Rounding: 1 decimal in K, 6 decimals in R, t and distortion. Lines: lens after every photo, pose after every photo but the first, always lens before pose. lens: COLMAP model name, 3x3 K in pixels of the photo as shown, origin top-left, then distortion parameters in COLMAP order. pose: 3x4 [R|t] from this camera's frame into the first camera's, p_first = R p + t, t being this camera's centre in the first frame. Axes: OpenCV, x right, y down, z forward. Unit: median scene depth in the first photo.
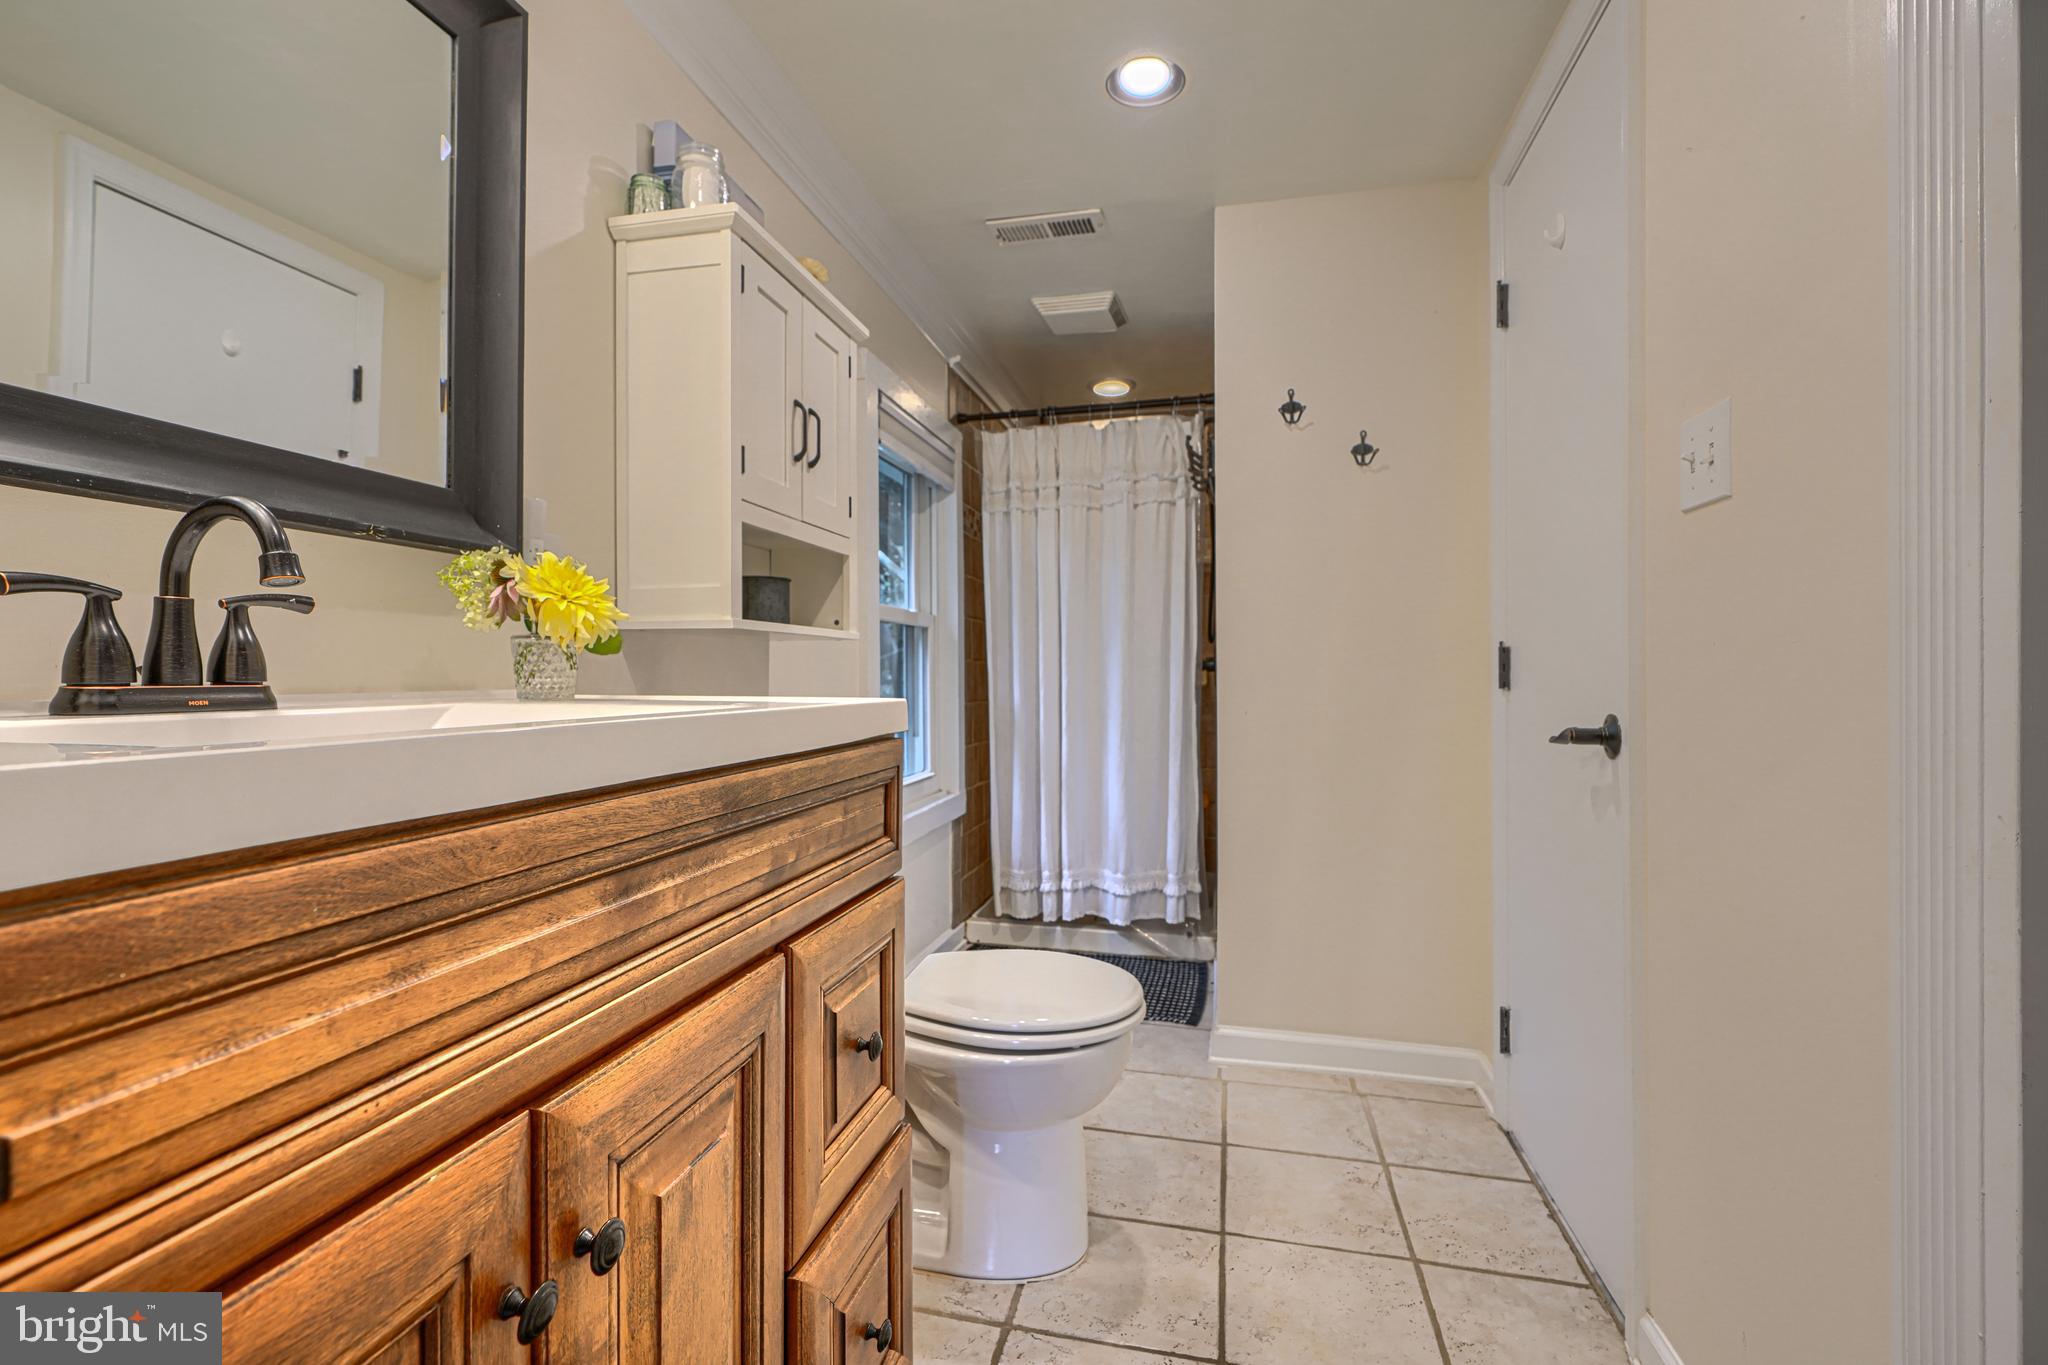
lens RADIAL K [[923.5, 0, 1022.3], [0, 923.5, 653.4], [0, 0, 1]] dist [0.000209, 0.000107]
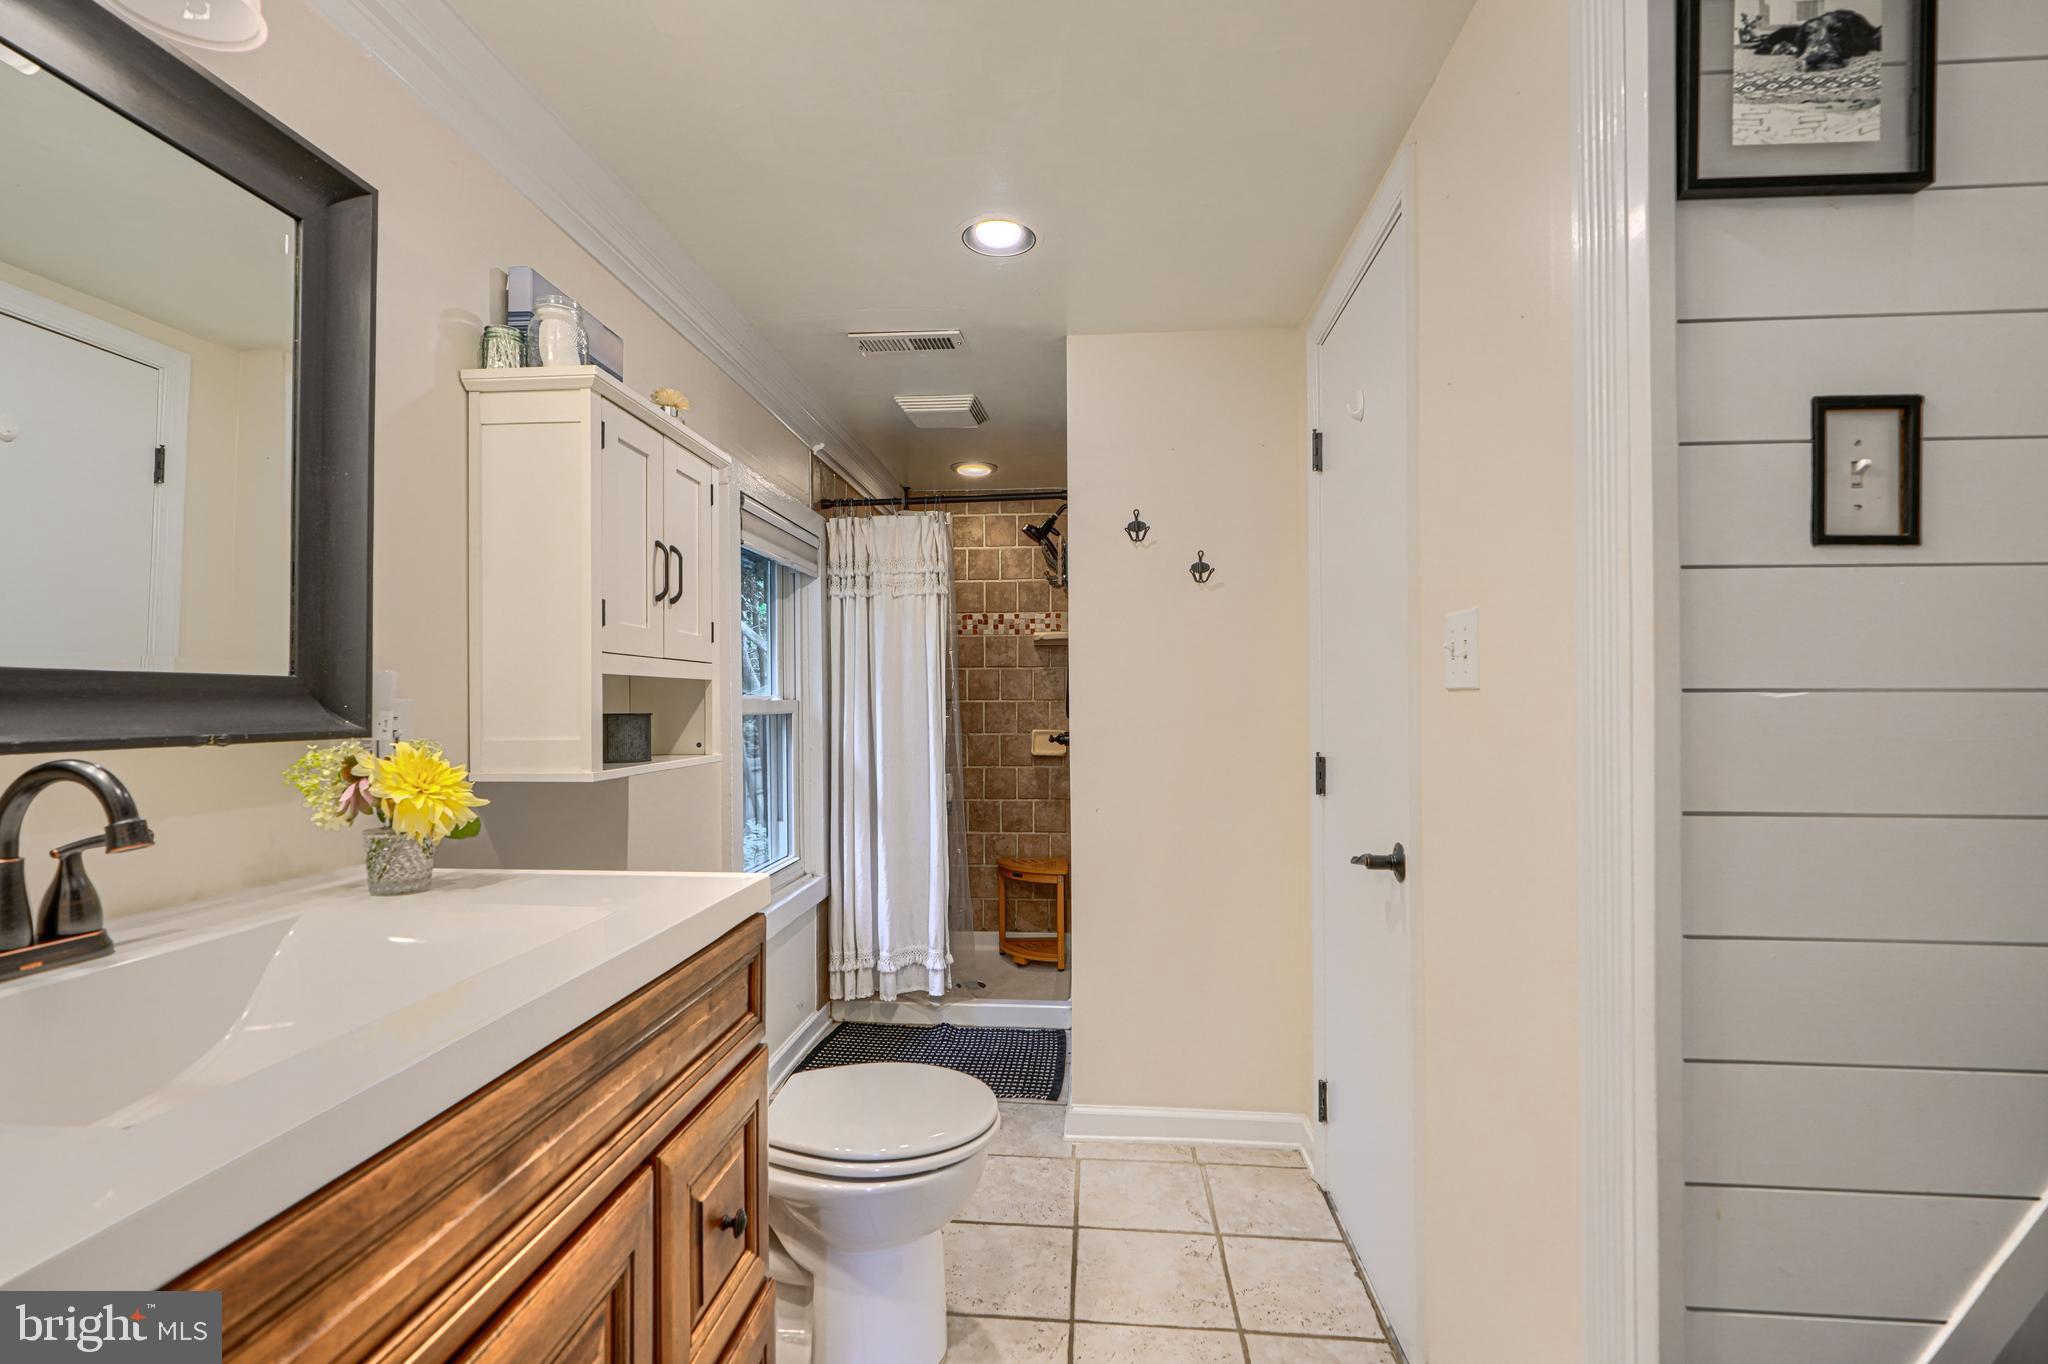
lens RADIAL K [[919.3, 0, 1024.0], [0, 919.3, 682.0], [0, 0, 1]] dist [0.000260, -0.000194]
pose [[0.989615, -0.003096, 0.143708, 0.009611], [0.003770, 0.999983, -0.004419, -0.124202], [-0.143692, 0.004915, 0.989610, -0.065450]]
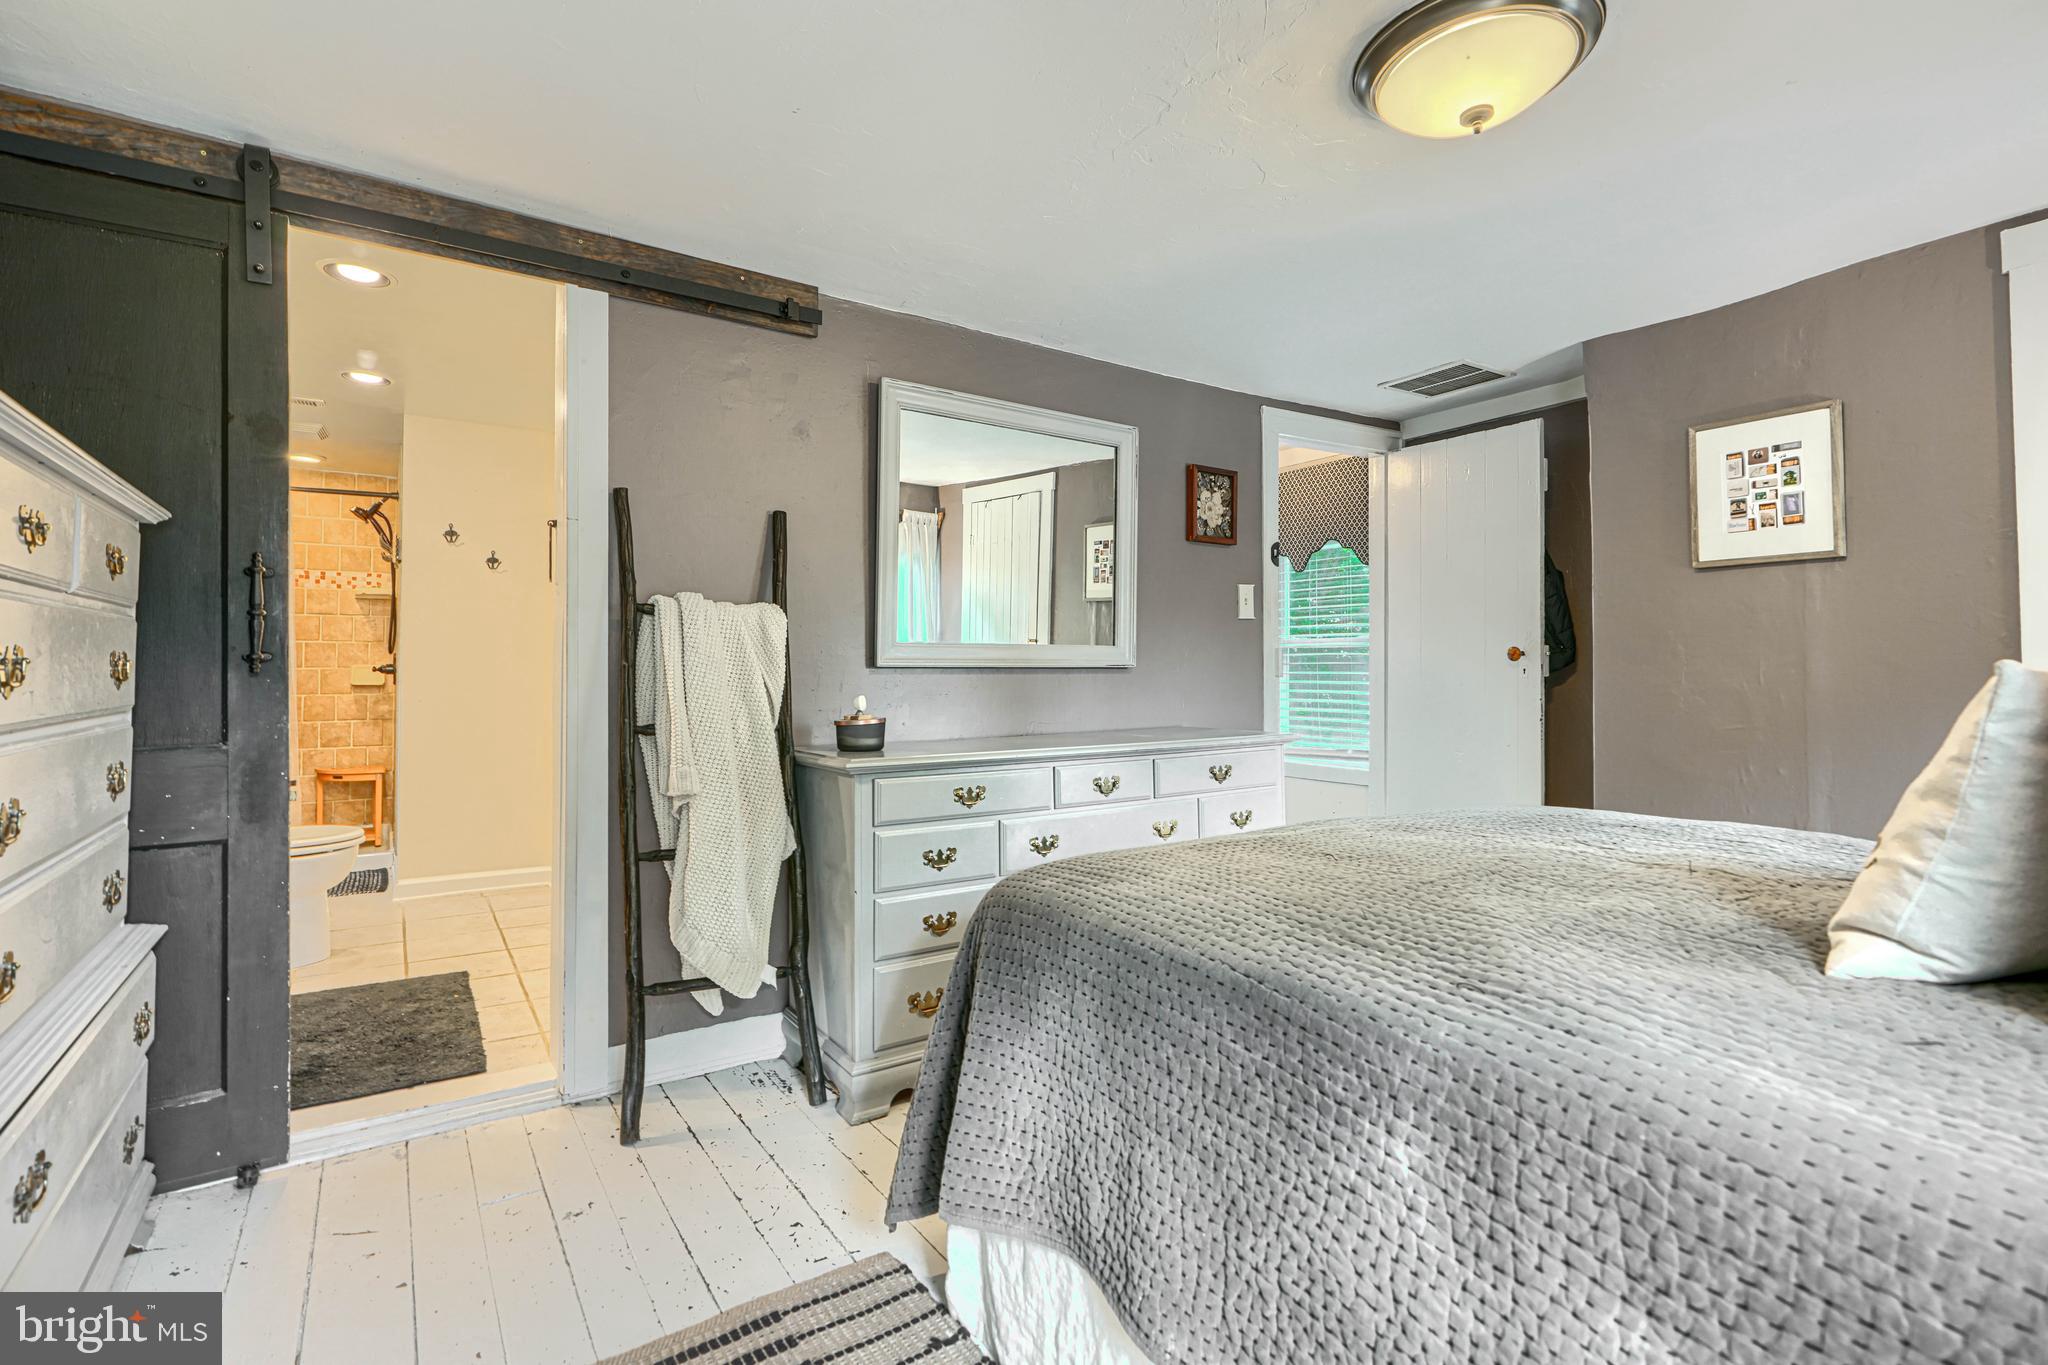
lens RADIAL K [[923.5, 0, 1022.3], [0, 923.5, 653.4], [0, 0, 1]] dist [0.000209, 0.000107]
pose [[0.681665, 0.008184, 0.731618, -0.431899], [-0.011866, 0.999930, -0.000130, -0.060623], [-0.731568, -0.008593, 0.681714, -1.695964]]
